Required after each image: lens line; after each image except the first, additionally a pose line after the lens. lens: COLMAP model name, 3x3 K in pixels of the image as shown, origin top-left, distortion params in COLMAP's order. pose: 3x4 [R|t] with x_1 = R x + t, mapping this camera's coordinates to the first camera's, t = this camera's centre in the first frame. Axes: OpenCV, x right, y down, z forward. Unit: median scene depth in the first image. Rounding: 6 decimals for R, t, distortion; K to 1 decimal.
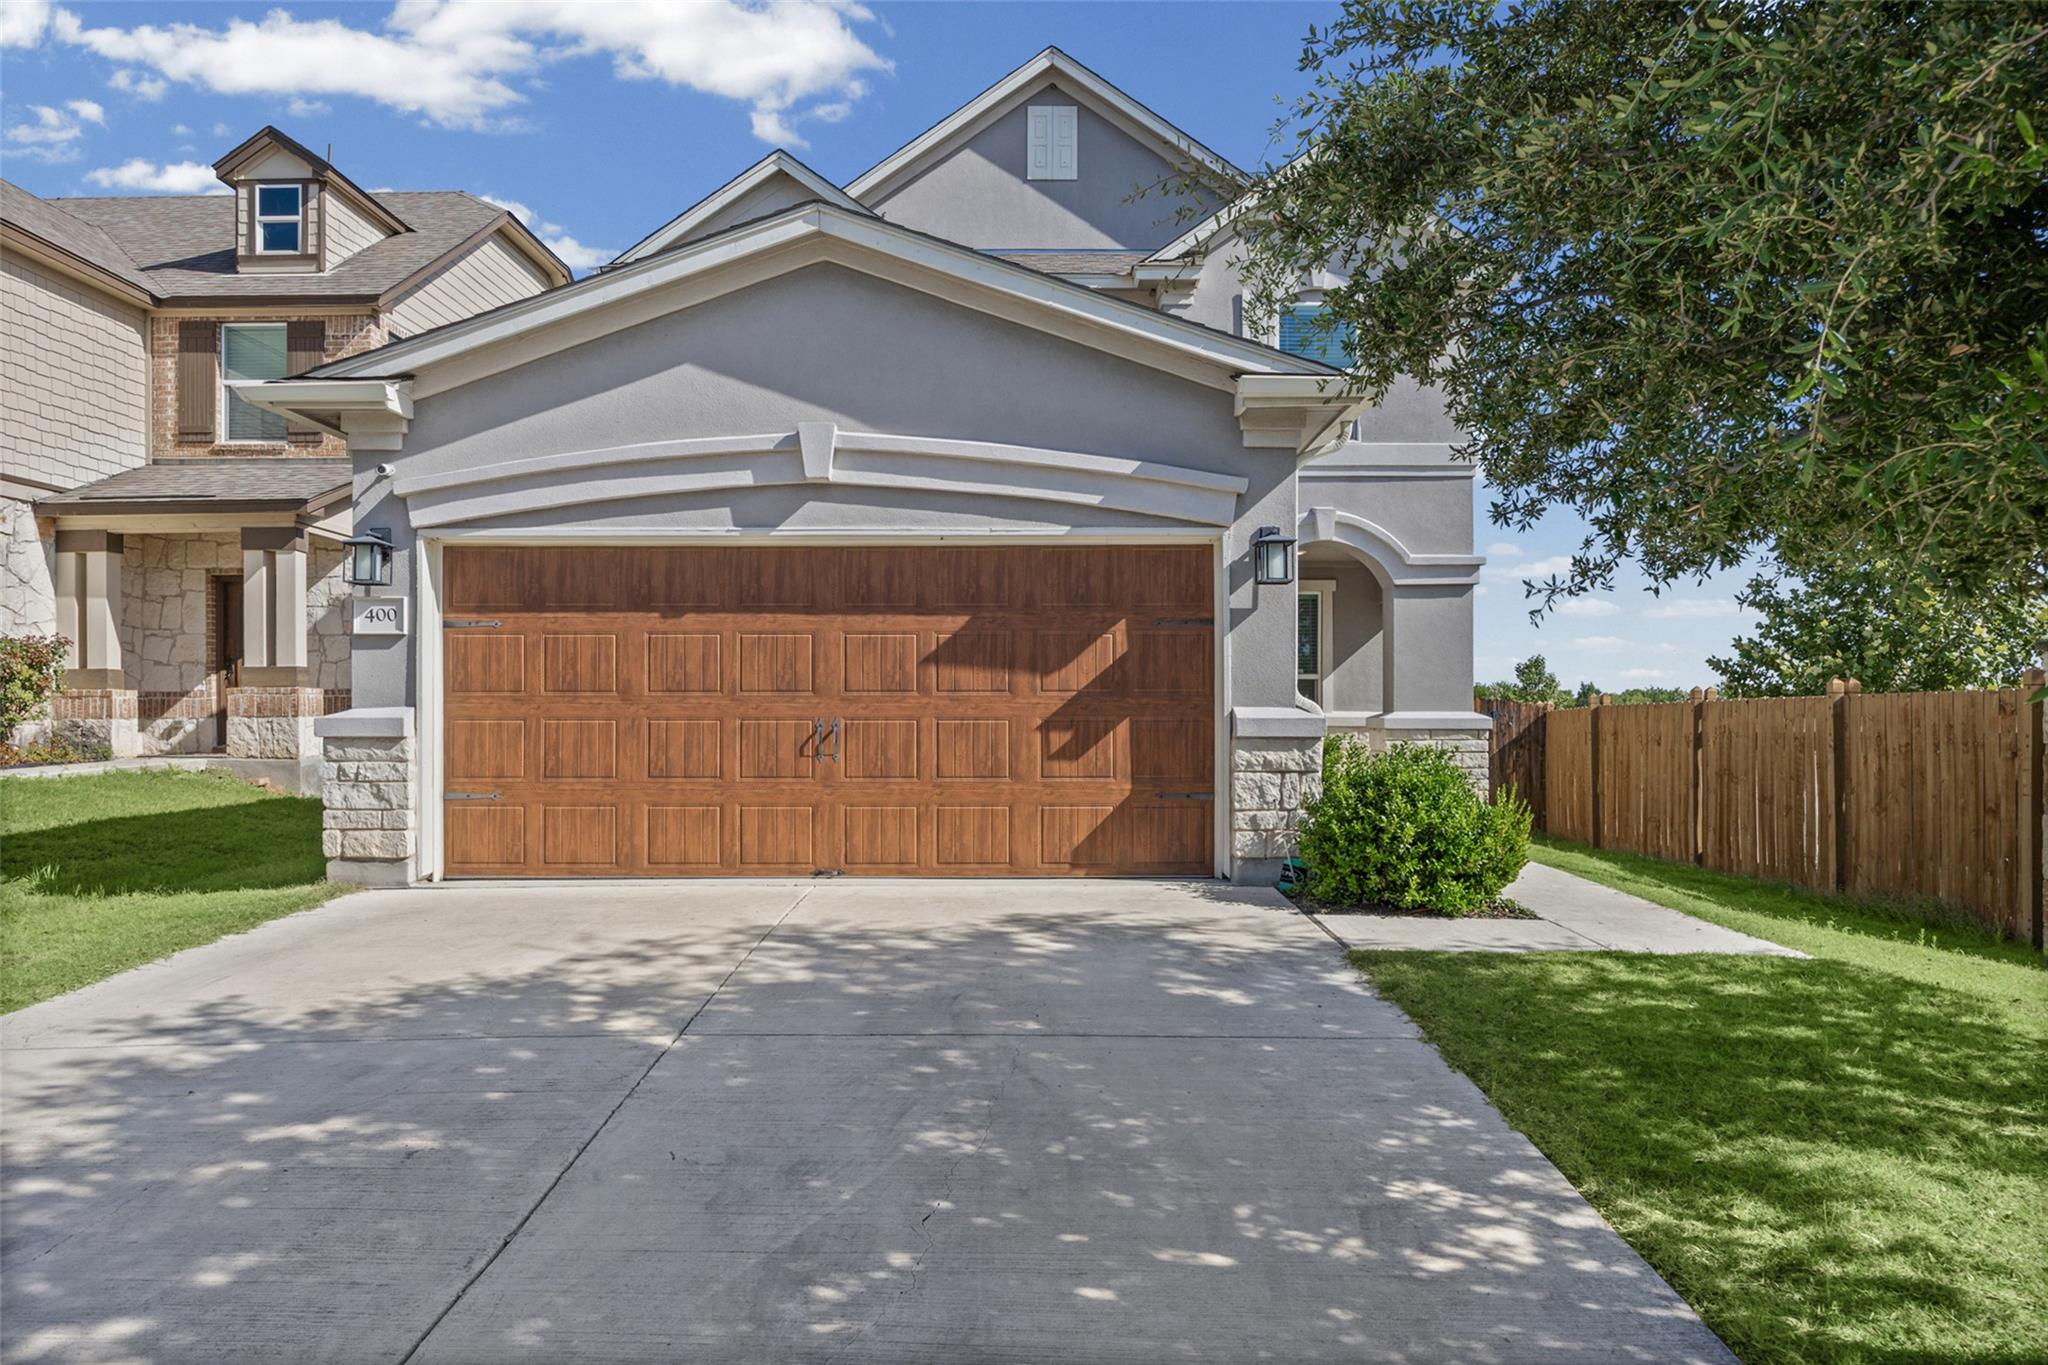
lens RADIAL K [[1257.8, 0, 1018.4], [0, 1257.8, 695.0], [0, 0, 1]] dist [-0.001302, -0.000202]
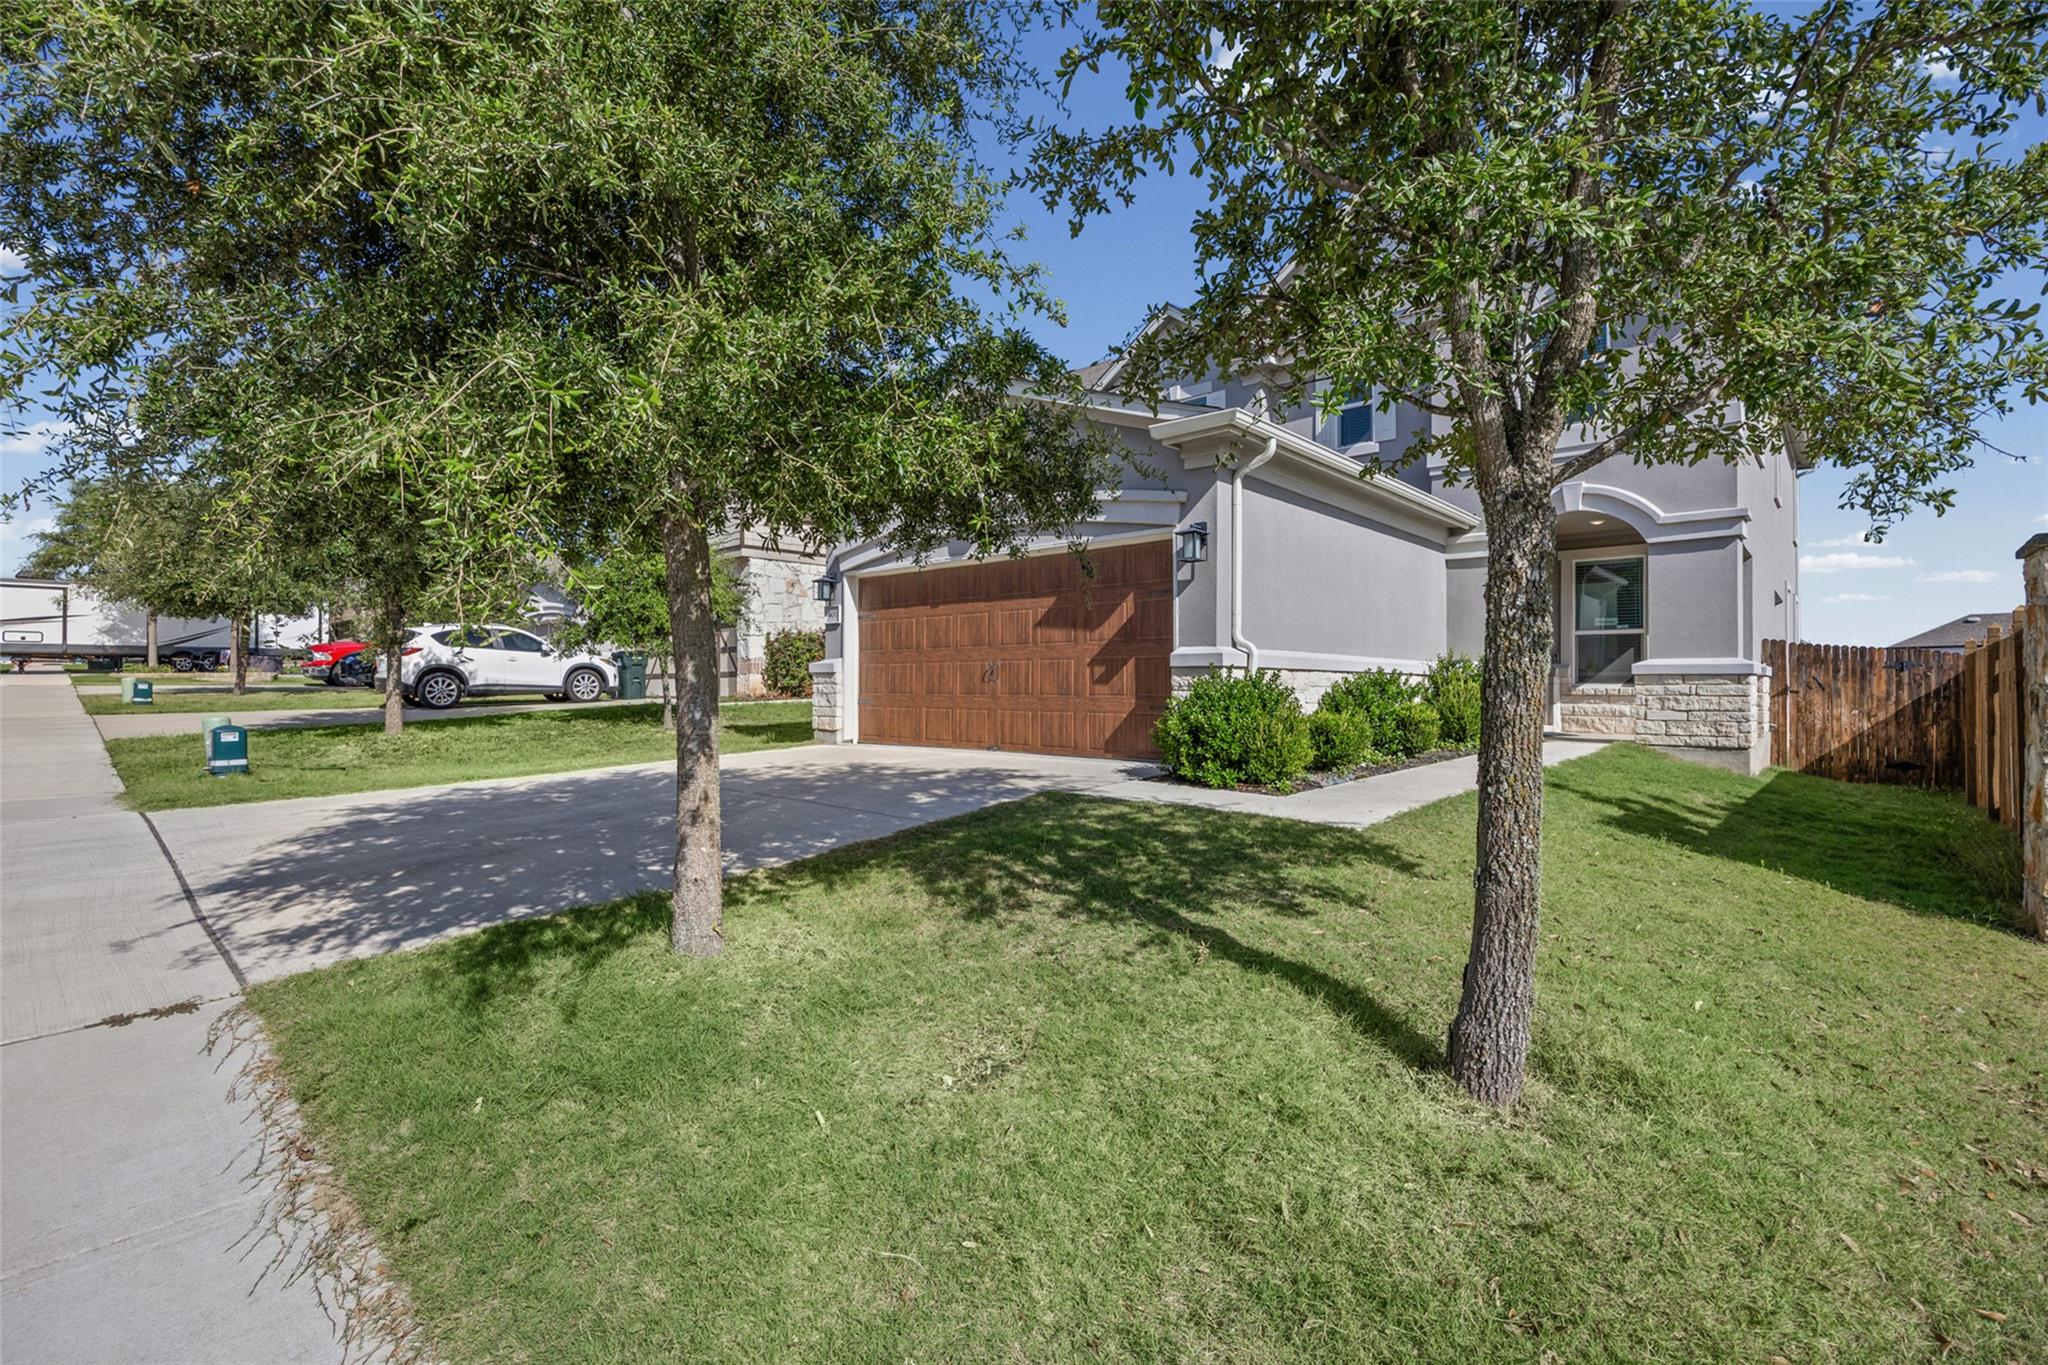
lens RADIAL K [[890.5, 0, 1021.9], [0, 890.5, 677.8], [0, 0, 1]] dist [-0.000236, -0.000053]
pose [[0.752095, -0.004115, -0.659042, 0.701218], [0.008819, 0.999954, 0.003821, 0.038641], [0.658996, -0.008686, 0.752097, 0.088919]]
